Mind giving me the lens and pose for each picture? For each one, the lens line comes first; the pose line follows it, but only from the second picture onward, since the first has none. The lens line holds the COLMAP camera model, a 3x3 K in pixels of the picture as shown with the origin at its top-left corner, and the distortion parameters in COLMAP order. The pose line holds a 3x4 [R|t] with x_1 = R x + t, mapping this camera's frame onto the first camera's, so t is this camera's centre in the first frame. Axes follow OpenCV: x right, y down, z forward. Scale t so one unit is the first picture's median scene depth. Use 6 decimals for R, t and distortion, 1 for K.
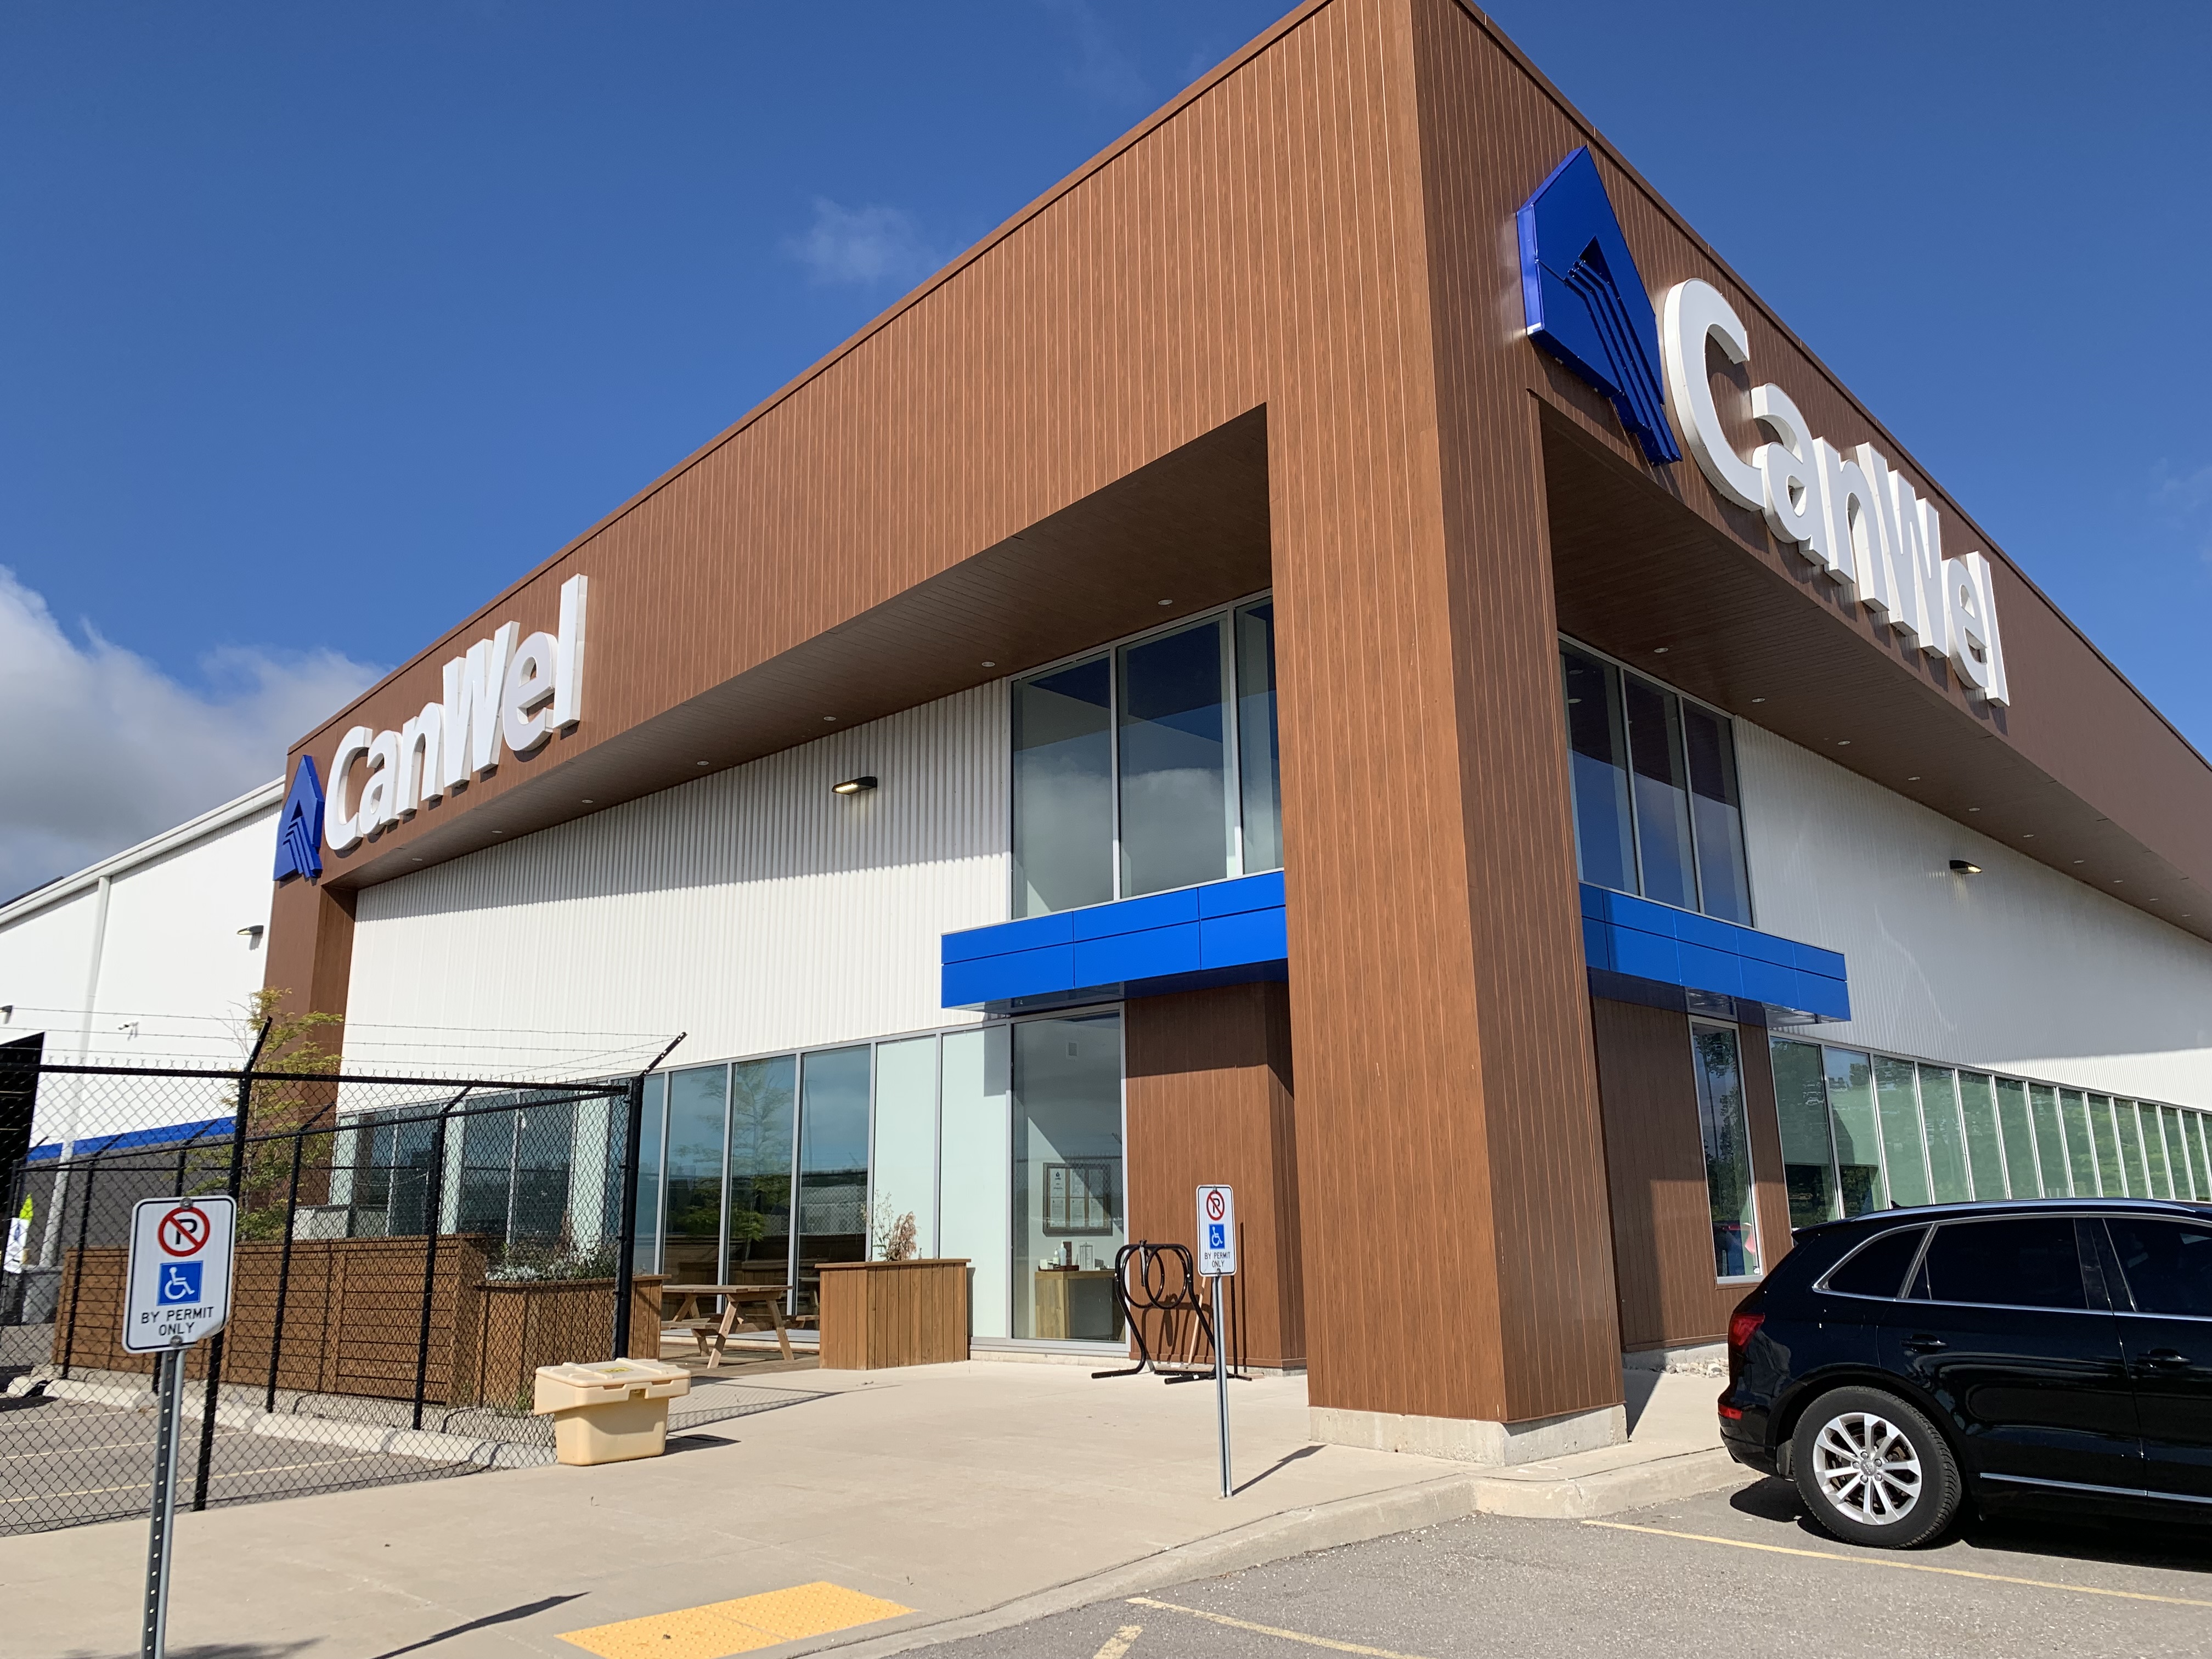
lens RADIAL K [[1693.5, 0, 1068.6], [0, 1693.5, 838.4], [0, 0, 1]] dist [-0.007442, -0.002767]
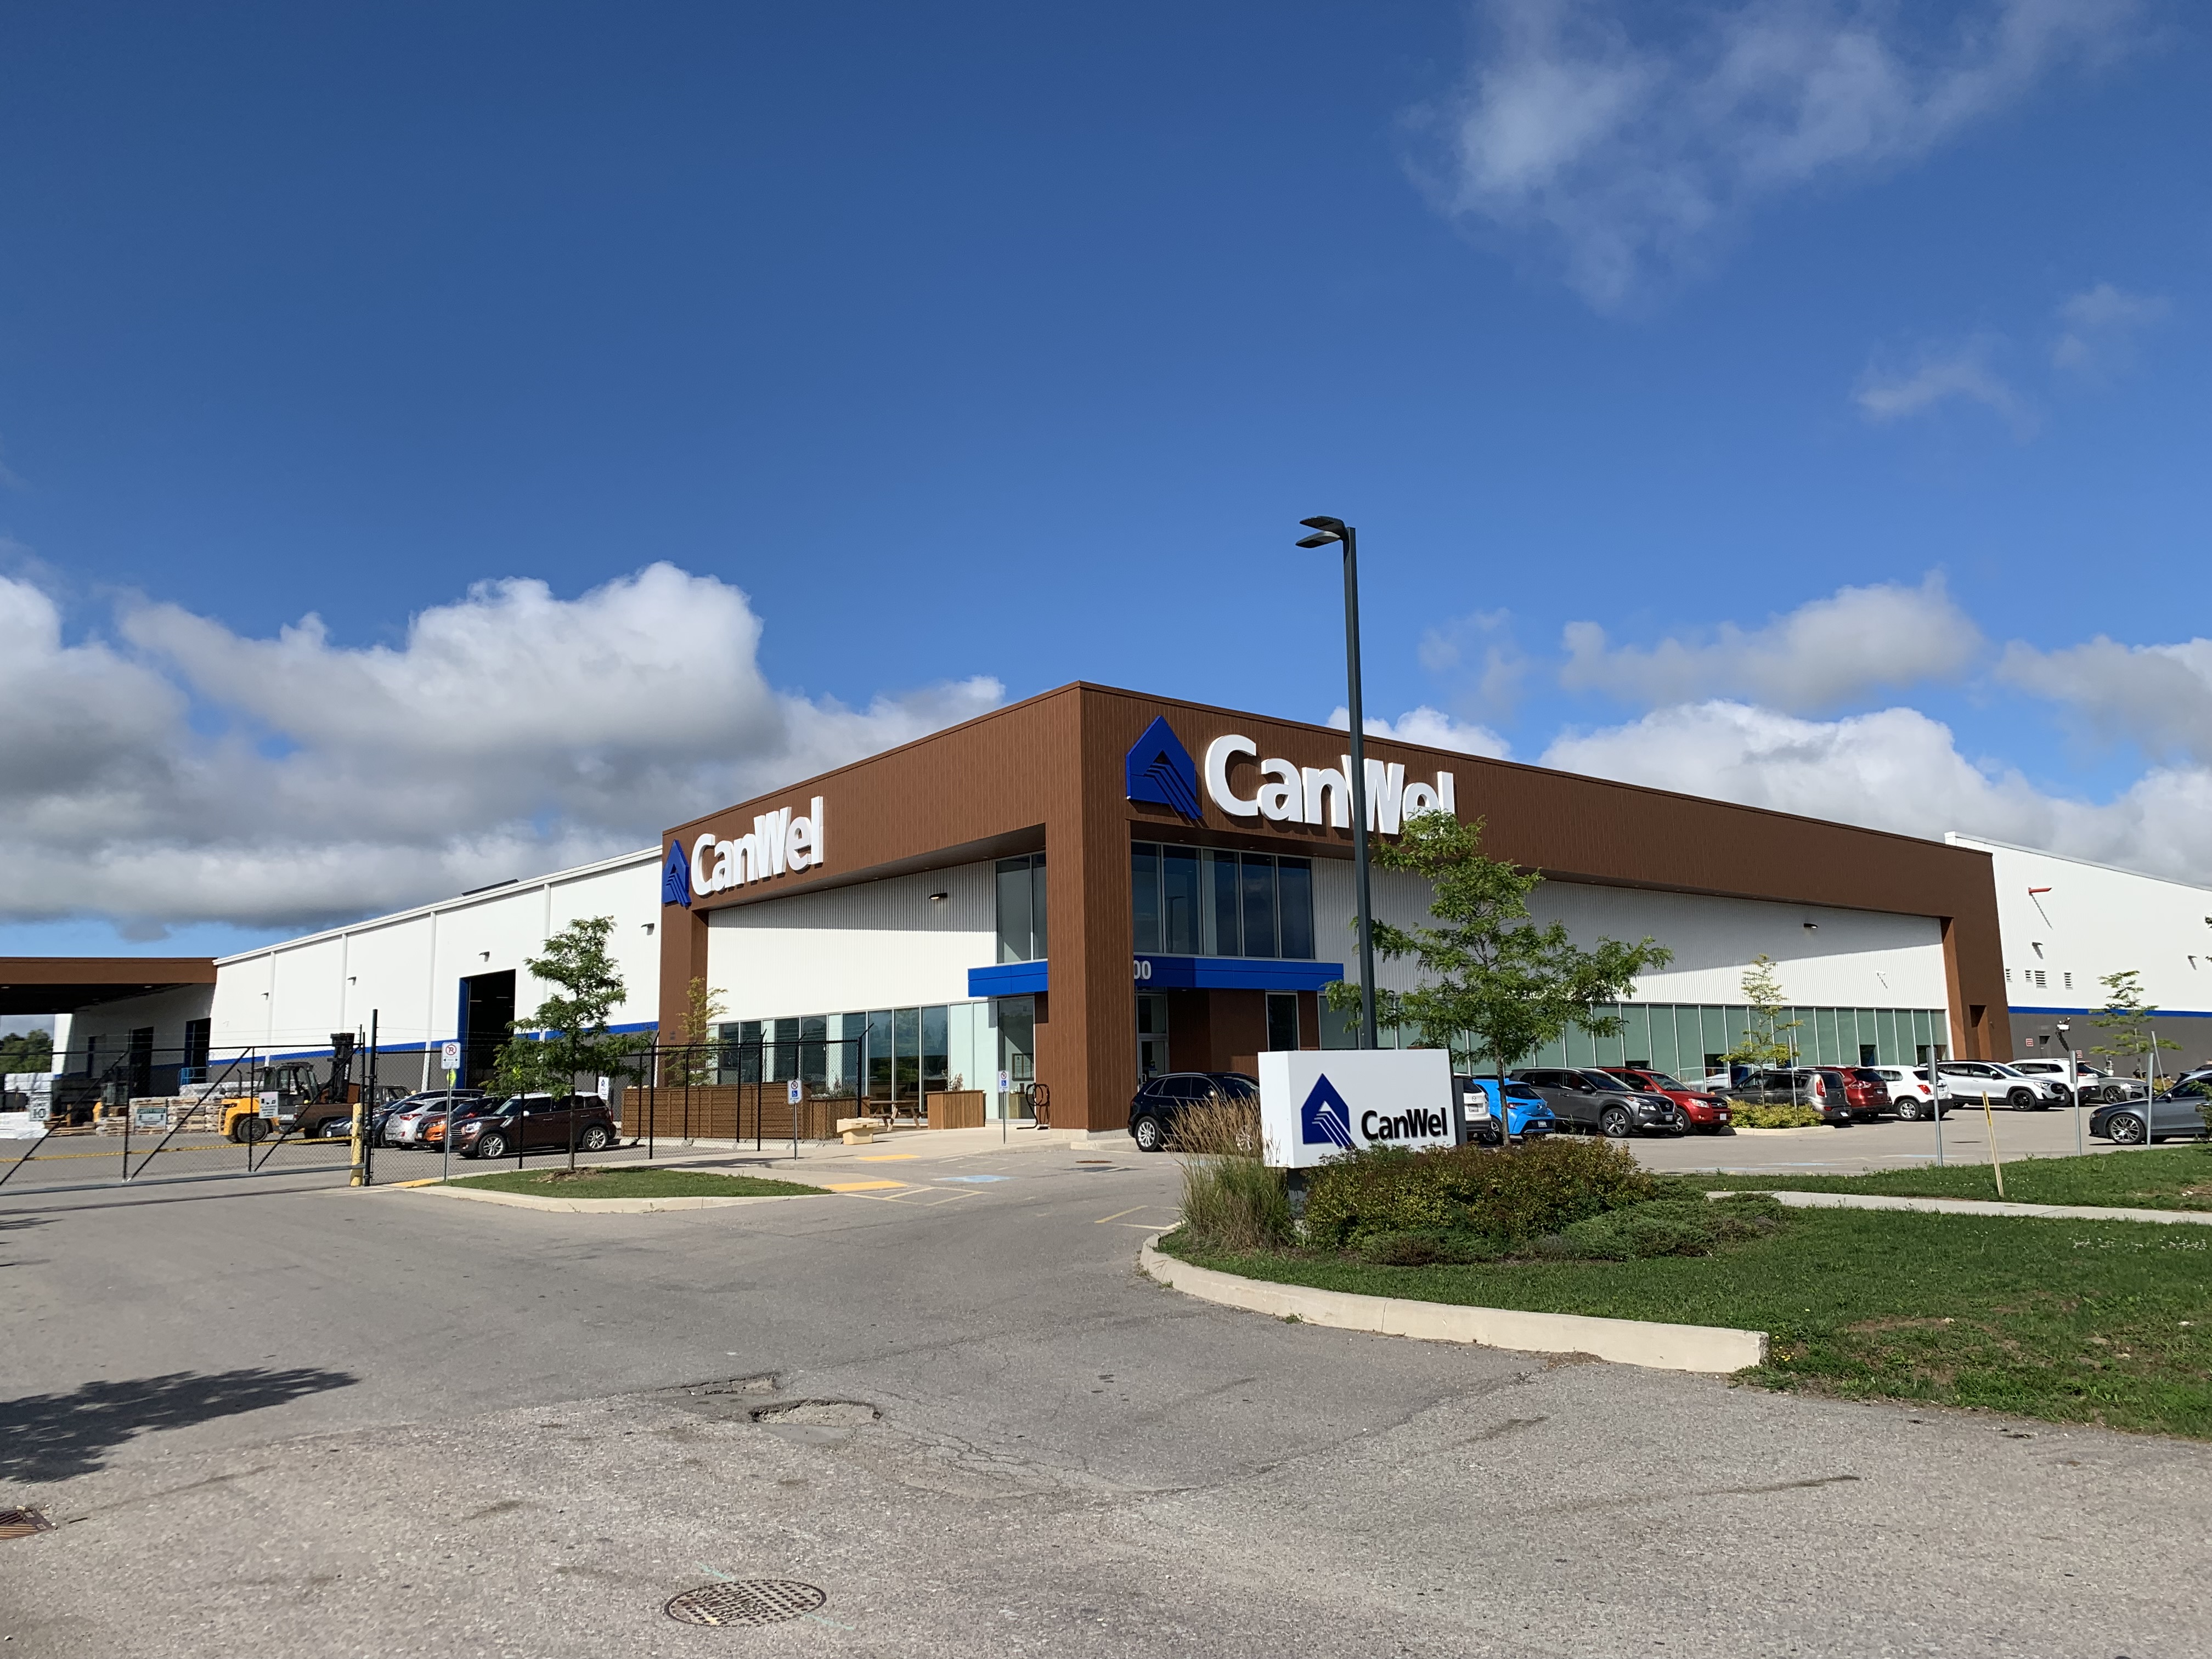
lens RADIAL K [[1636.7, 0, 1106.0], [0, 1636.7, 829.5], [0, 0, 1]] dist [0.000808, -0.000283]
pose [[0.996473, -0.023510, -0.080551, 0.268980], [0.030208, 0.996095, 0.082965, -0.280318], [0.078286, -0.085106, 0.993292, -1.151644]]
